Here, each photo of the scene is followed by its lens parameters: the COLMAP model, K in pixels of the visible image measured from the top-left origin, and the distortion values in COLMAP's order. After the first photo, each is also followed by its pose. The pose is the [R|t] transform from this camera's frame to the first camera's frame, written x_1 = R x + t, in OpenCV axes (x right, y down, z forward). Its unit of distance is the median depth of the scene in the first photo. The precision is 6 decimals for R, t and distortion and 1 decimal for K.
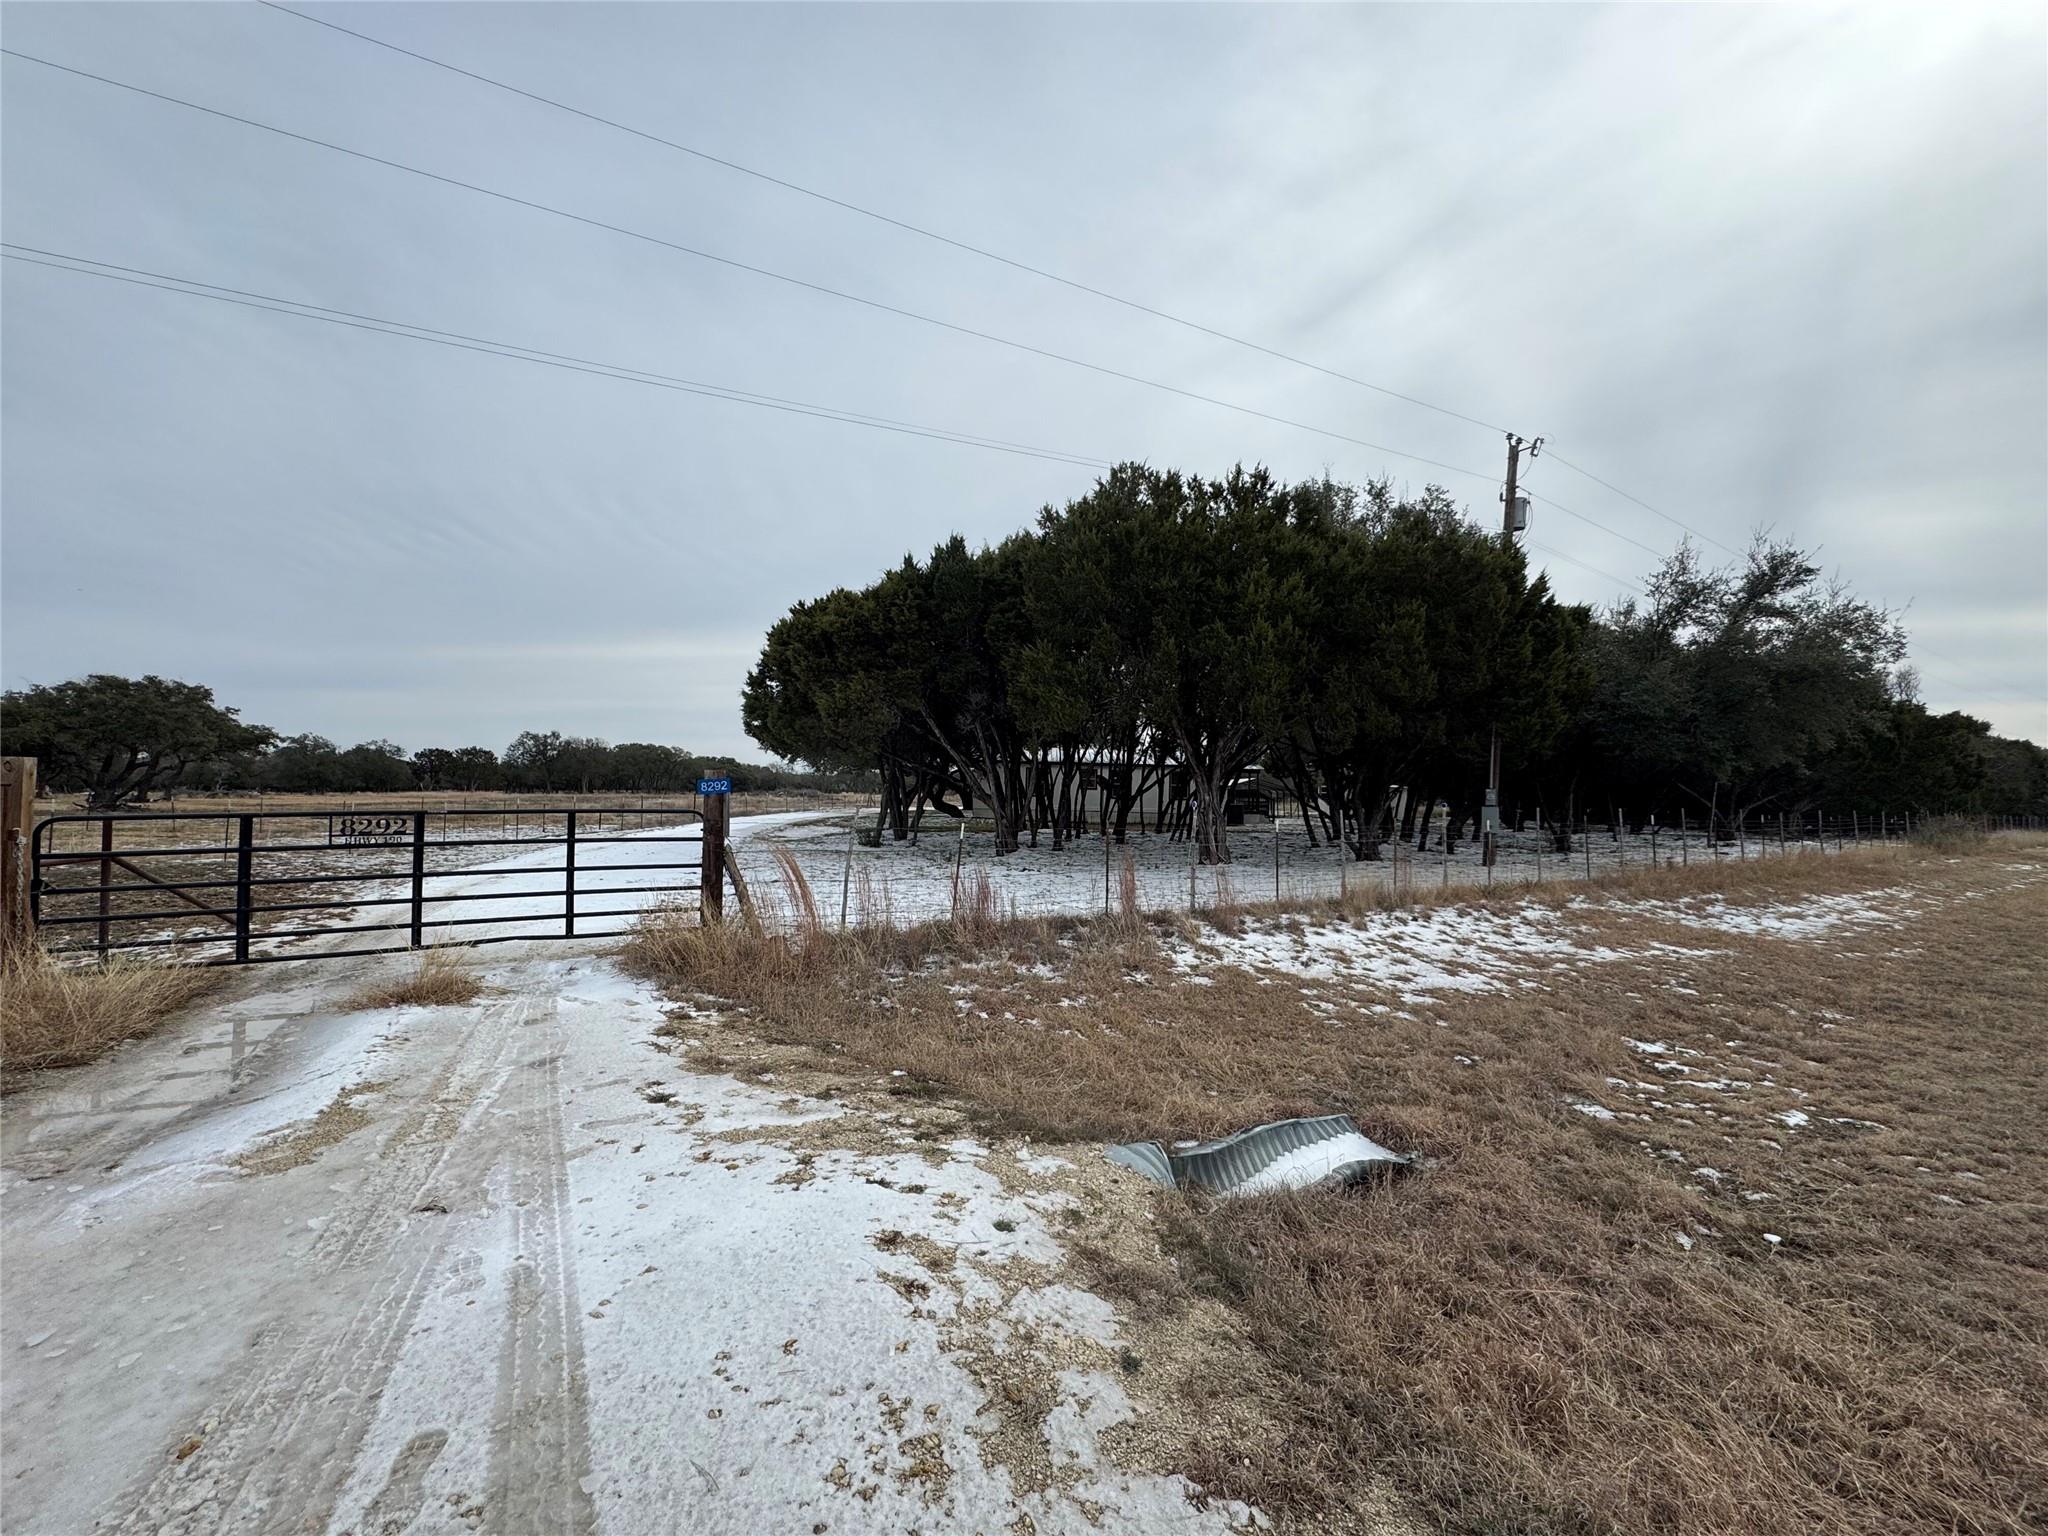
lens RADIAL K [[814.4, 0, 1021.4], [0, 814.4, 769.2], [0, 0, 1]] dist [-0.003551, 0.000455]
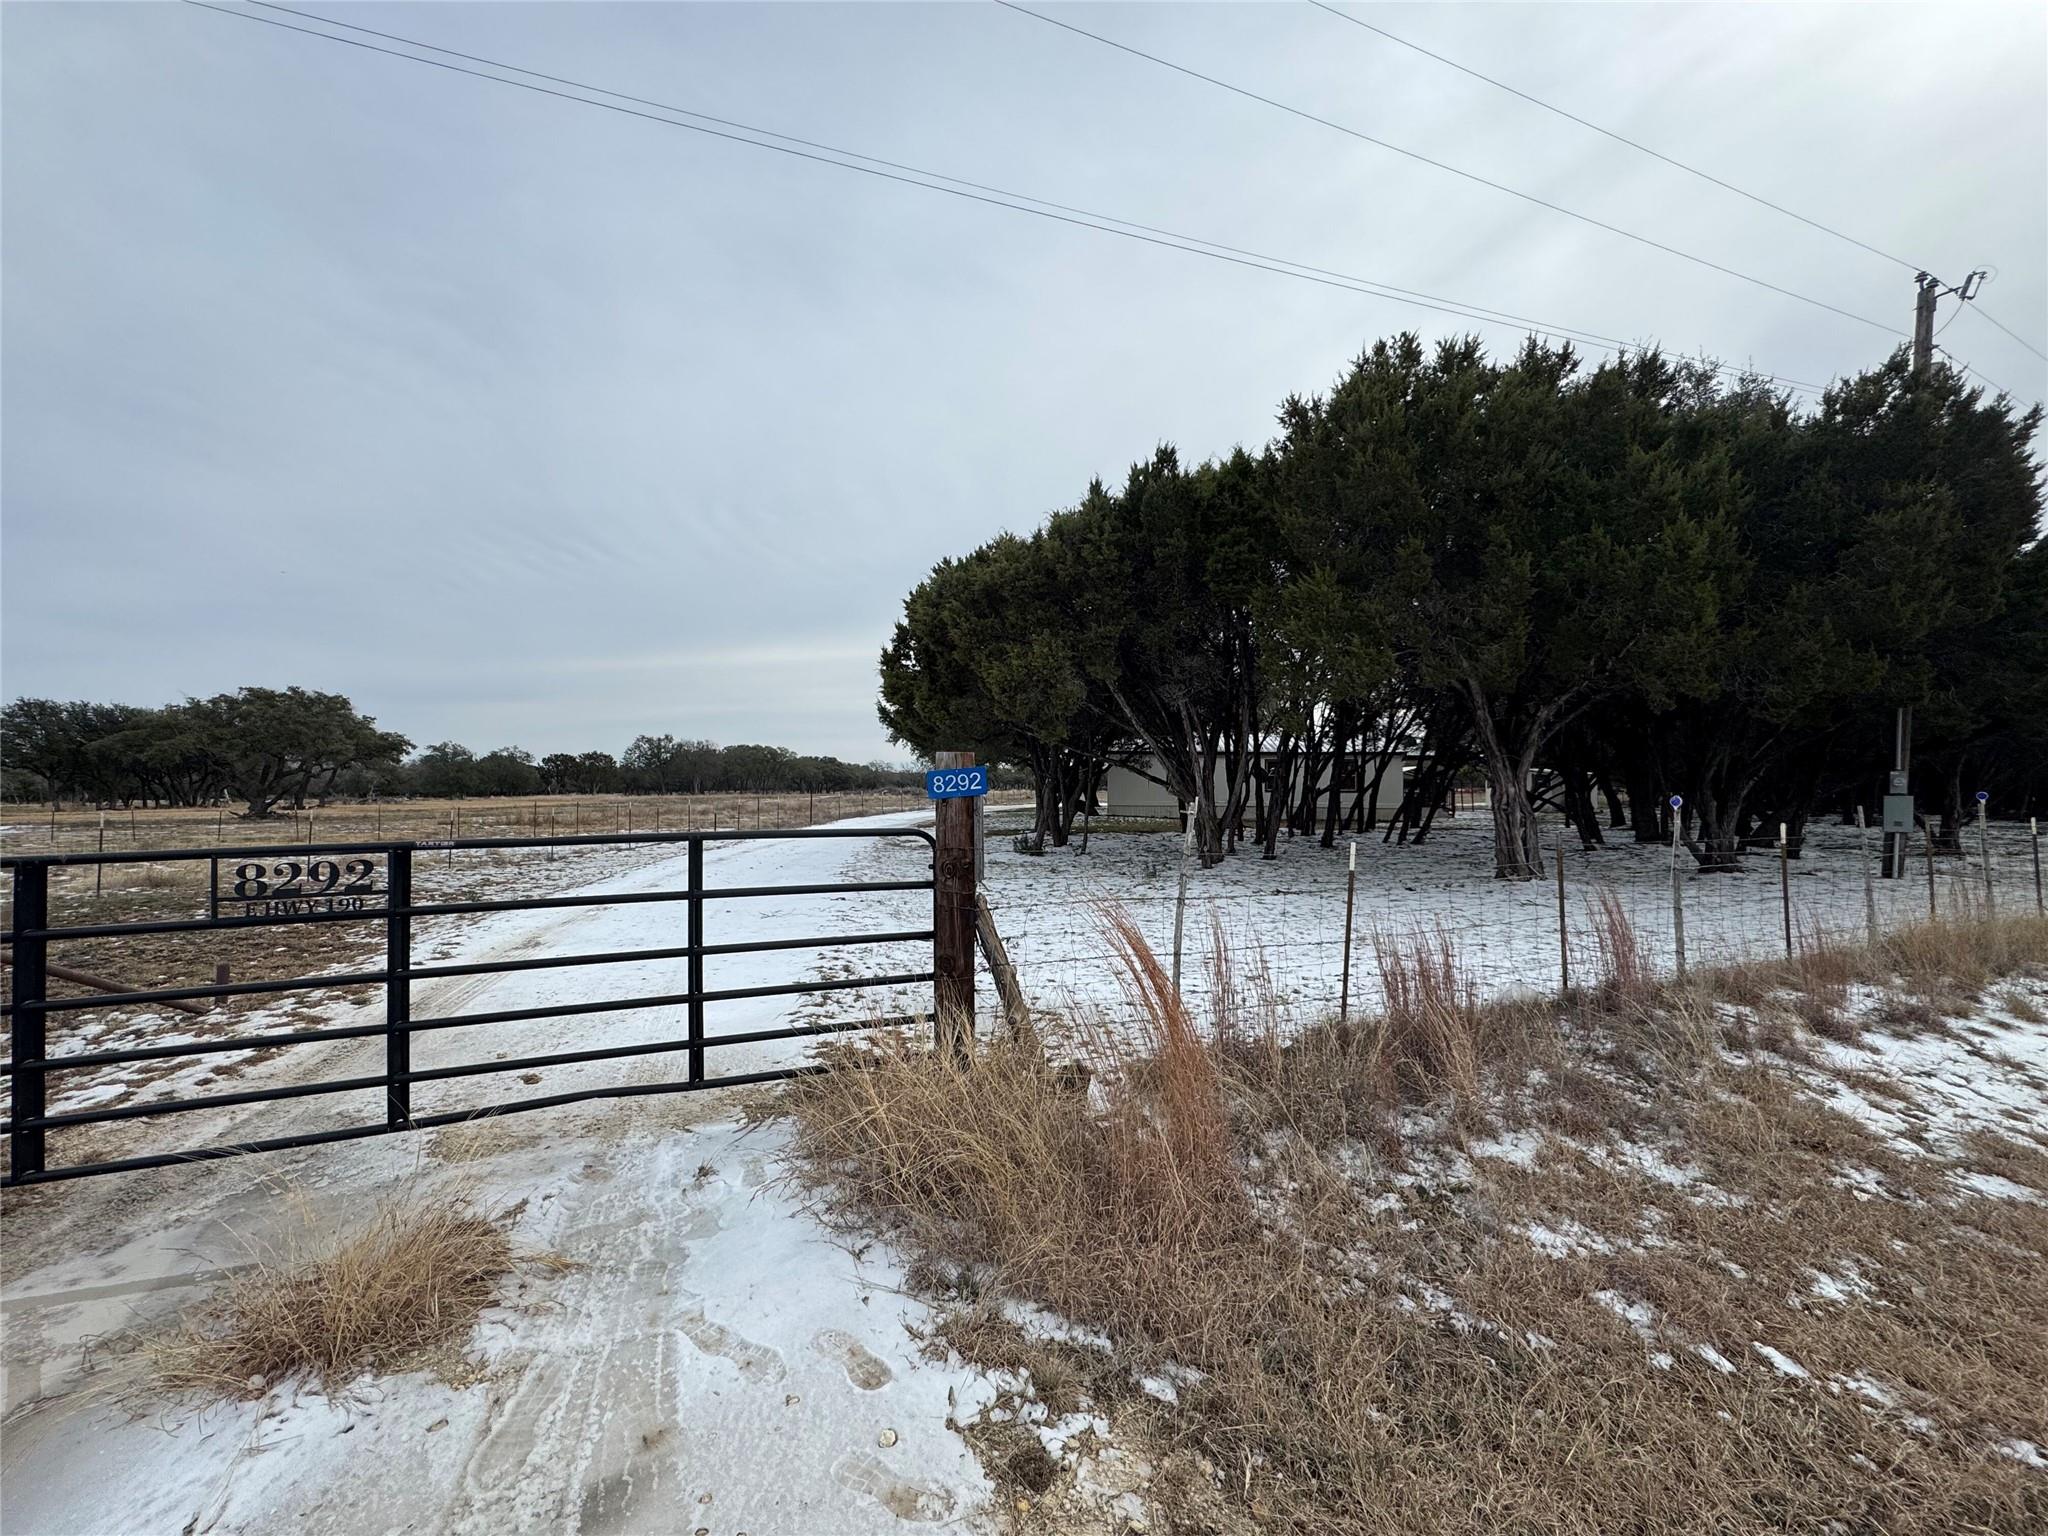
lens RADIAL K [[814.4, 0, 1021.4], [0, 814.4, 769.2], [0, 0, 1]] dist [-0.003551, 0.000455]
pose [[0.993559, -0.018428, -0.111807, -0.157673], [0.019110, 0.999805, 0.005023, 0.005824], [0.111693, -0.007127, 0.993717, 0.278876]]
